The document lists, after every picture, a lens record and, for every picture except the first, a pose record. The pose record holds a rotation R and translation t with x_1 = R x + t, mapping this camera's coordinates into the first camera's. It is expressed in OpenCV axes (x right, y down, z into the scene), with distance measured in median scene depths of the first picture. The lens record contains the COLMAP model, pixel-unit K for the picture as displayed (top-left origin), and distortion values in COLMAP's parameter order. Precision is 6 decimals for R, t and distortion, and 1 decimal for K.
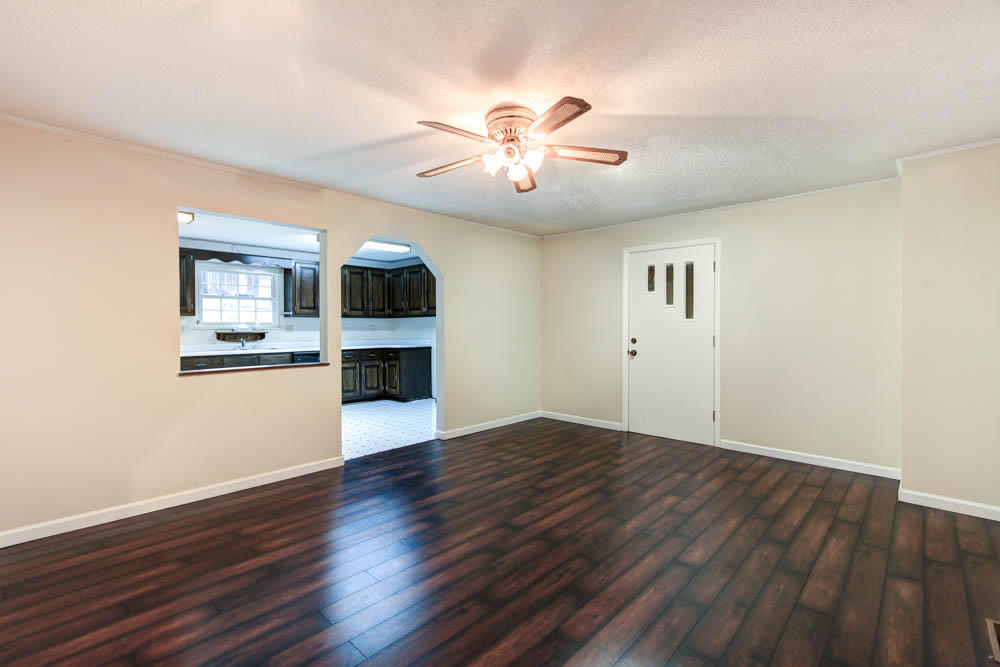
lens RADIAL K [[456.3, 0, 482.6], [0, 456.3, 330.4], [0, 0, 1]] dist [0.005911, 0.002487]
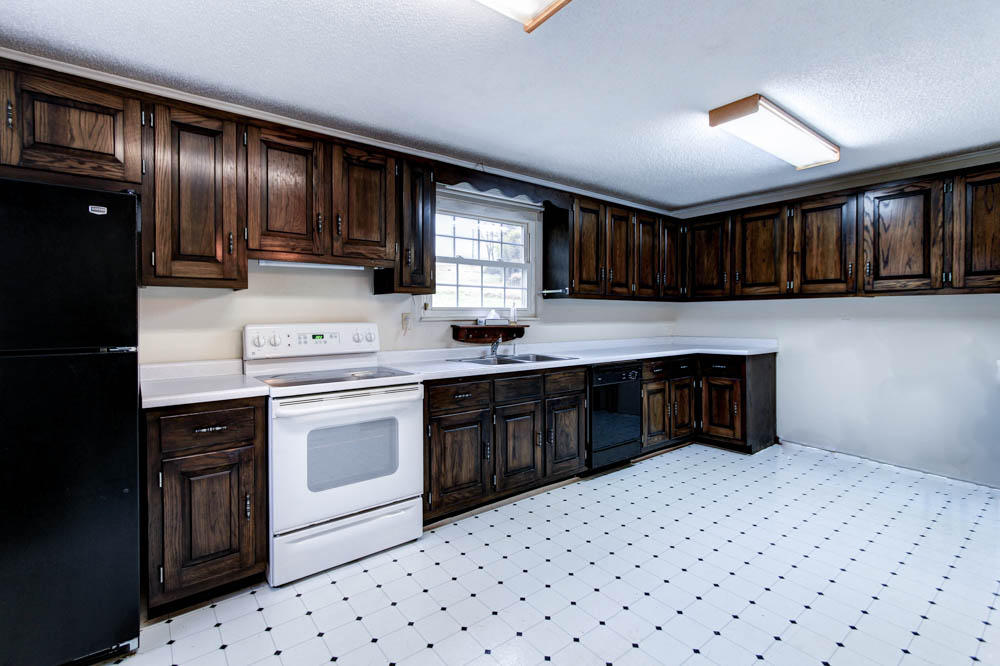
lens RADIAL K [[456.3, 0, 492.0], [0, 456.3, 319.6], [0, 0, 1]] dist [0.005911, 0.002487]
pose [[0.990431, 0.005506, -0.137901, -0.404243], [-0.005105, 0.999982, 0.003262, -0.004605], [0.137917, -0.002526, 0.990441, 0.416413]]
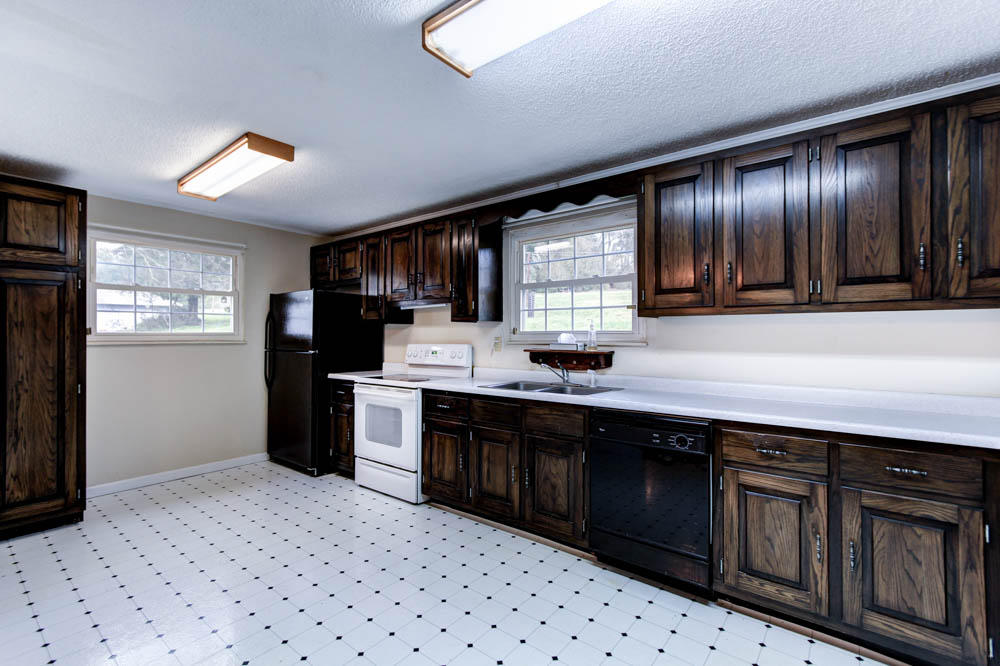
lens RADIAL K [[456.3, 0, 491.8], [0, 456.3, 330.0], [0, 0, 1]] dist [0.005911, 0.002487]
pose [[0.094875, -0.009167, -0.995447, -0.032803], [-0.010342, 0.999895, -0.010193, -0.011505], [0.995435, 0.011262, 0.094770, 0.782300]]
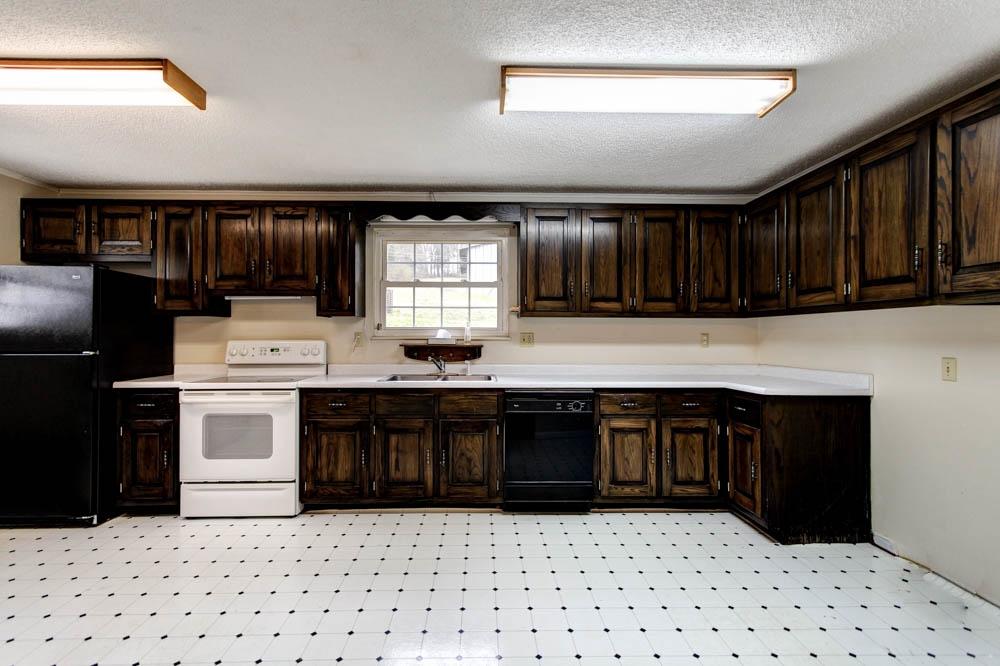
lens RADIAL K [[456.3, 0, 490.6], [0, 456.3, 332.2], [0, 0, 1]] dist [0.005911, 0.002487]
pose [[0.715786, 0.005287, -0.698300, -0.079642], [-0.011806, 0.999920, -0.004530, -0.008760], [0.698220, 0.011487, 0.715791, 0.573327]]
